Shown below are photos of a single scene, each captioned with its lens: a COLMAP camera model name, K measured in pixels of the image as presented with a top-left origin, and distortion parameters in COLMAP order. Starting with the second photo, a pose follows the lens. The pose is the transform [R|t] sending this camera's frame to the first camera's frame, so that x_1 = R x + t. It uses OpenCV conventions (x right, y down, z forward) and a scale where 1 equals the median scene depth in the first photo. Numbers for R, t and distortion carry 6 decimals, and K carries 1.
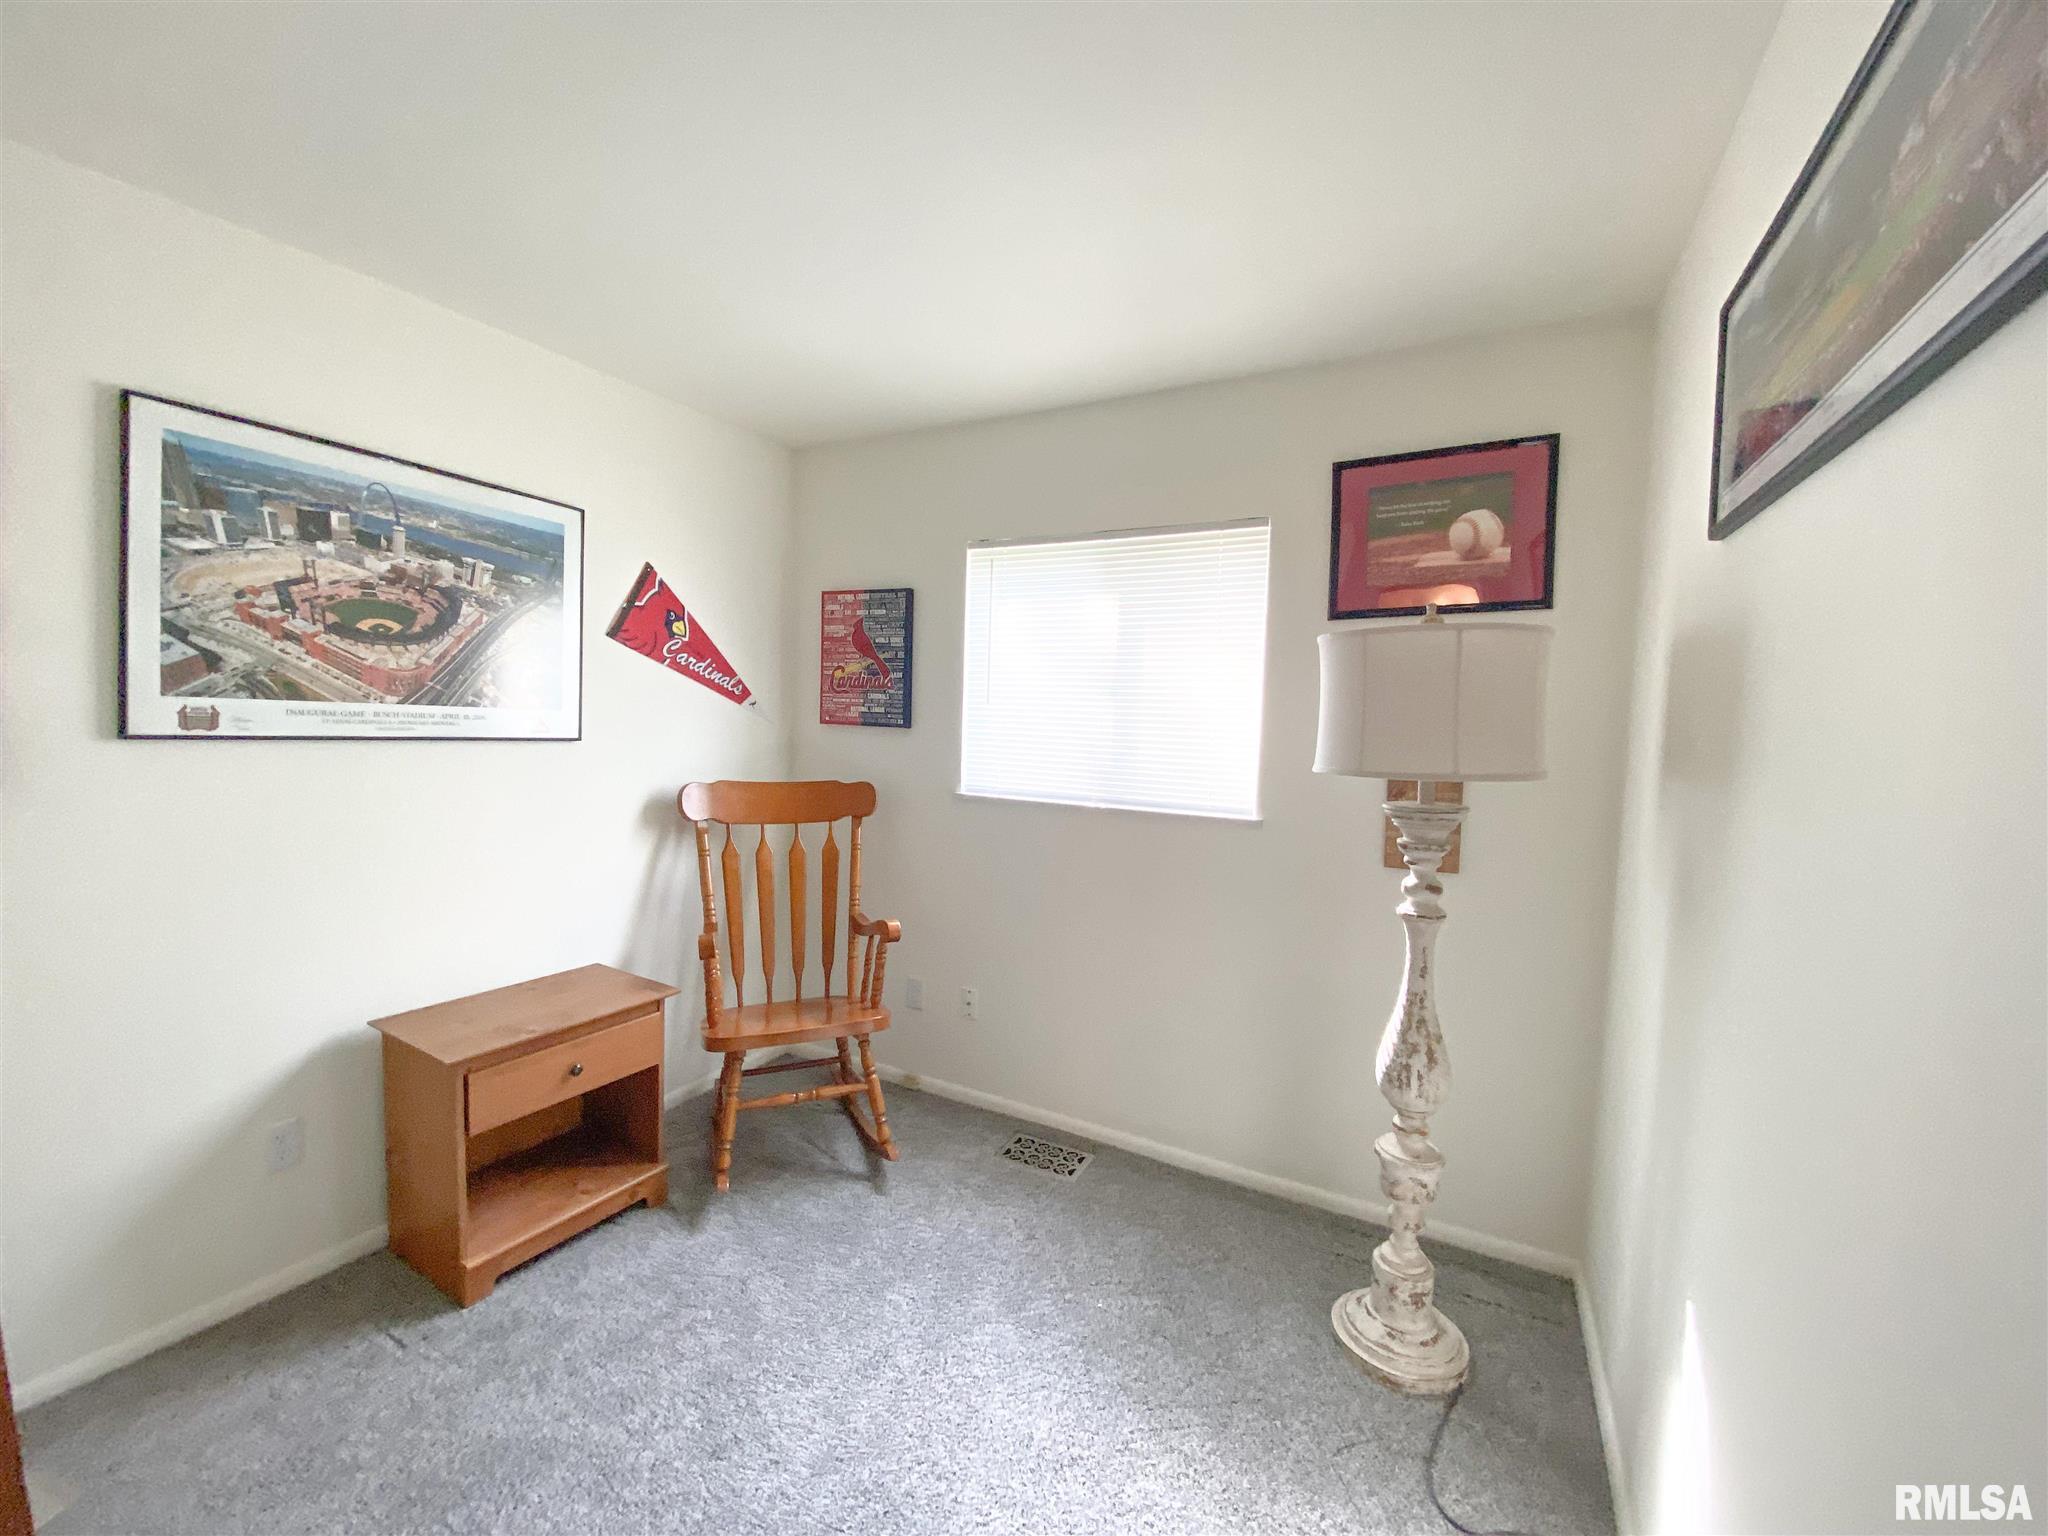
lens RADIAL K [[831.5, 0, 1024.0], [0, 831.5, 768.0], [0, 0, 1]] dist [0.028092, -0.026717]
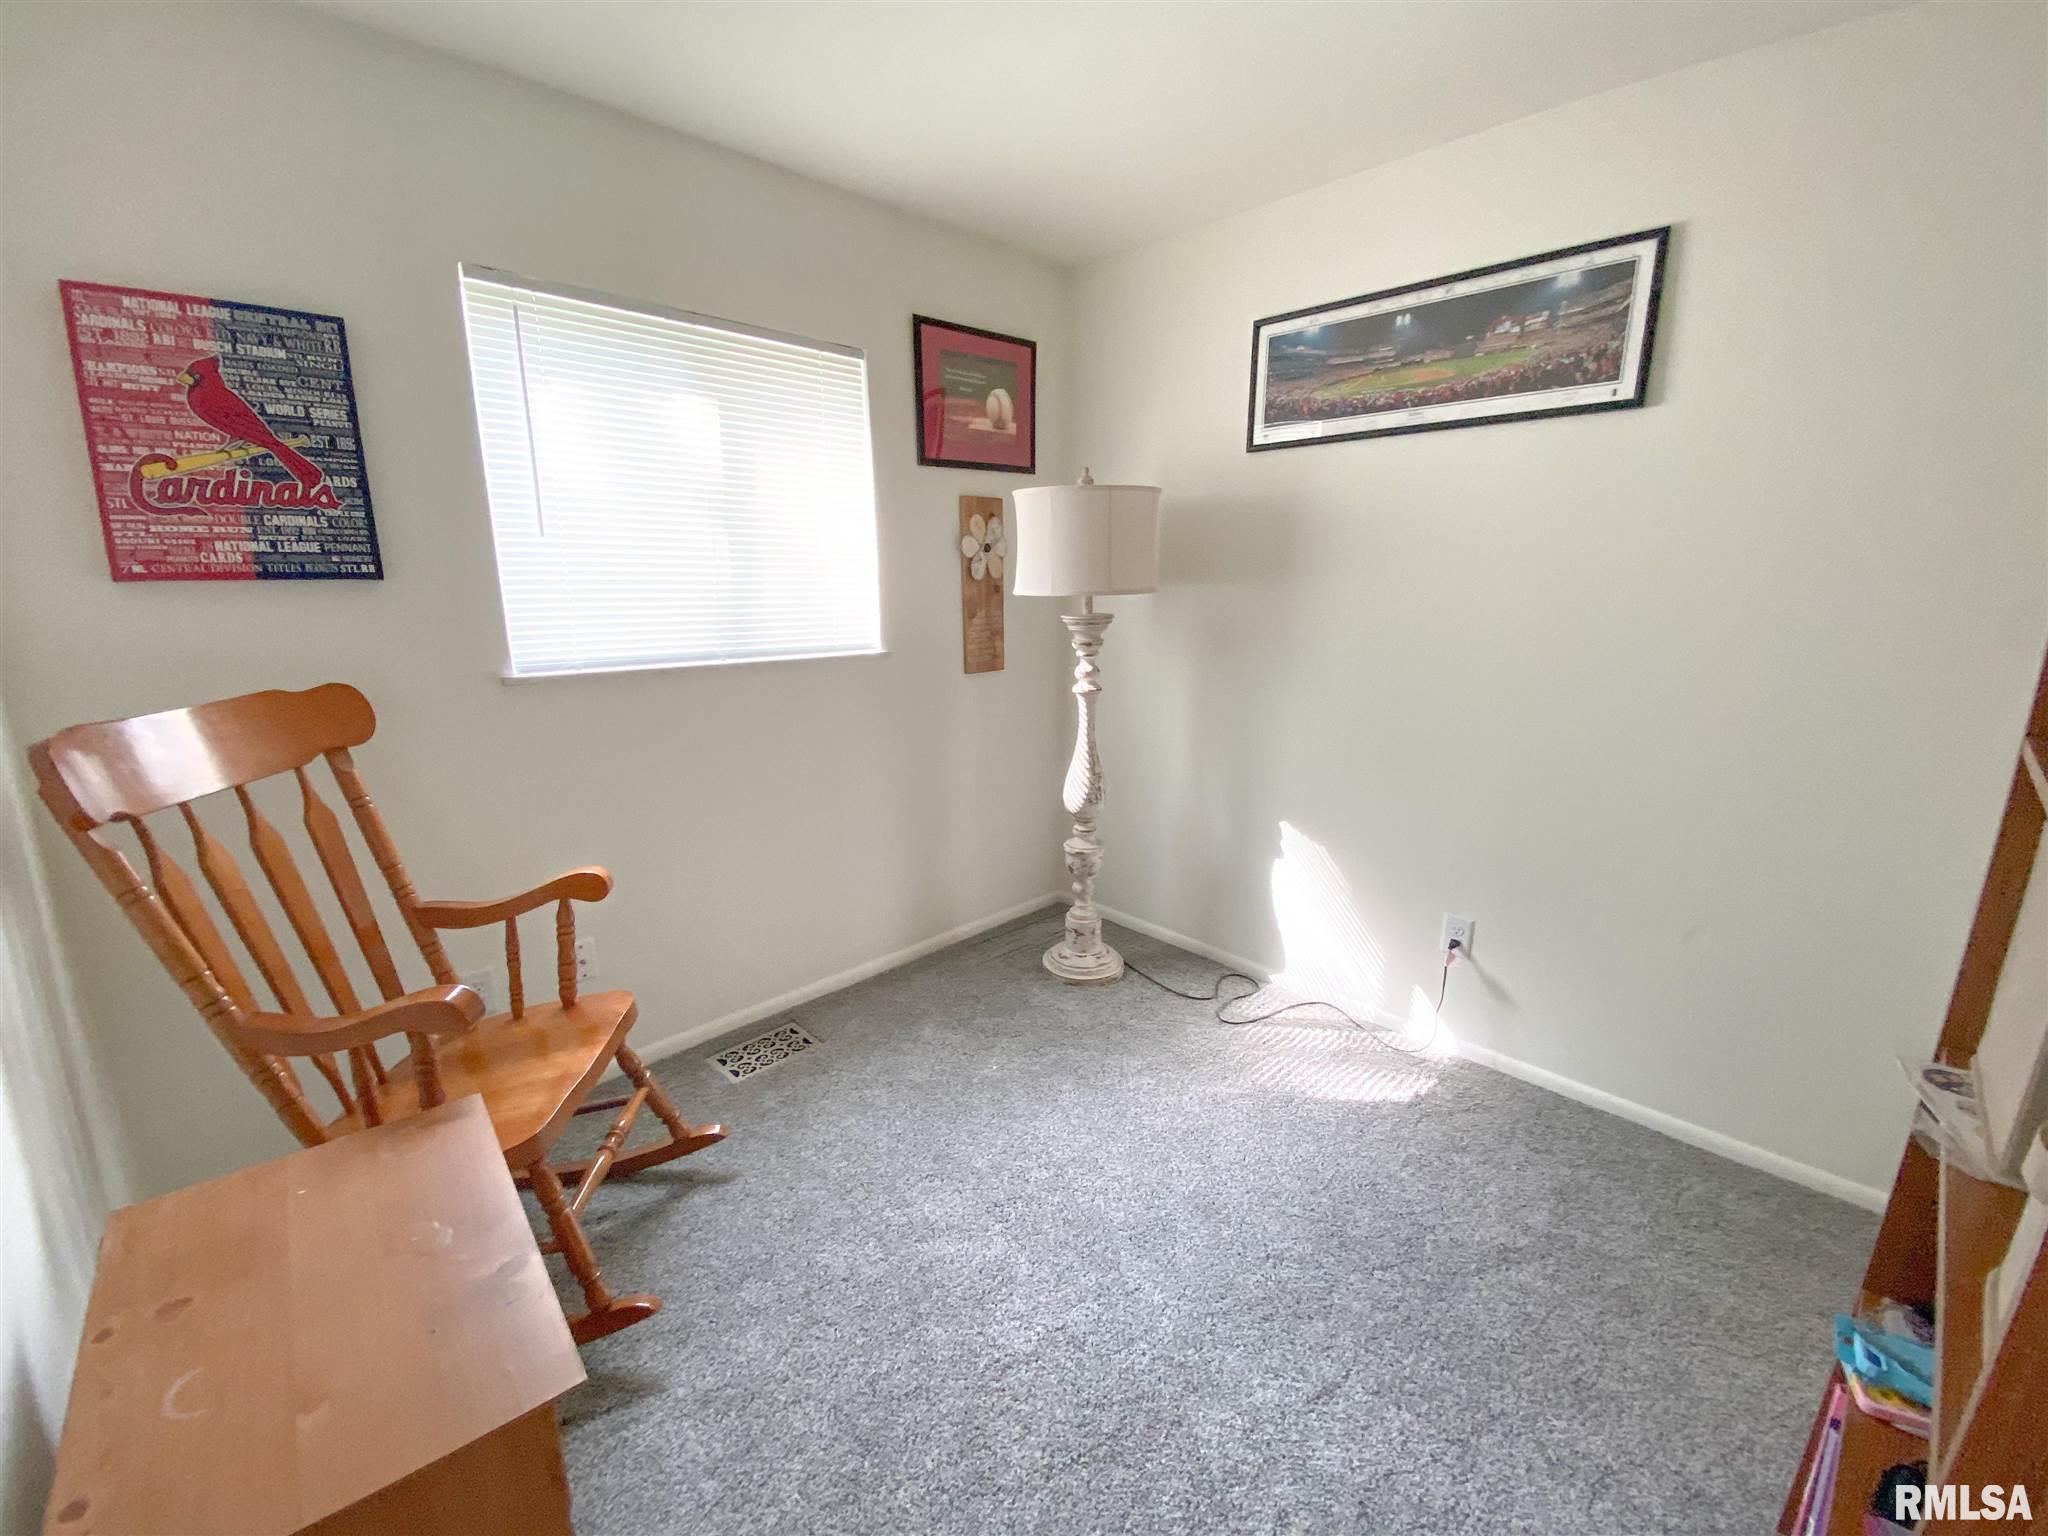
lens RADIAL K [[831.5, 0, 1024.0], [0, 831.5, 768.0], [0, 0, 1]] dist [0.028092, -0.026717]
pose [[0.295656, -0.249343, 0.922180, -0.579455], [0.064970, 0.968349, 0.240997, -0.032343], [-0.953083, -0.011338, 0.302498, 0.401461]]
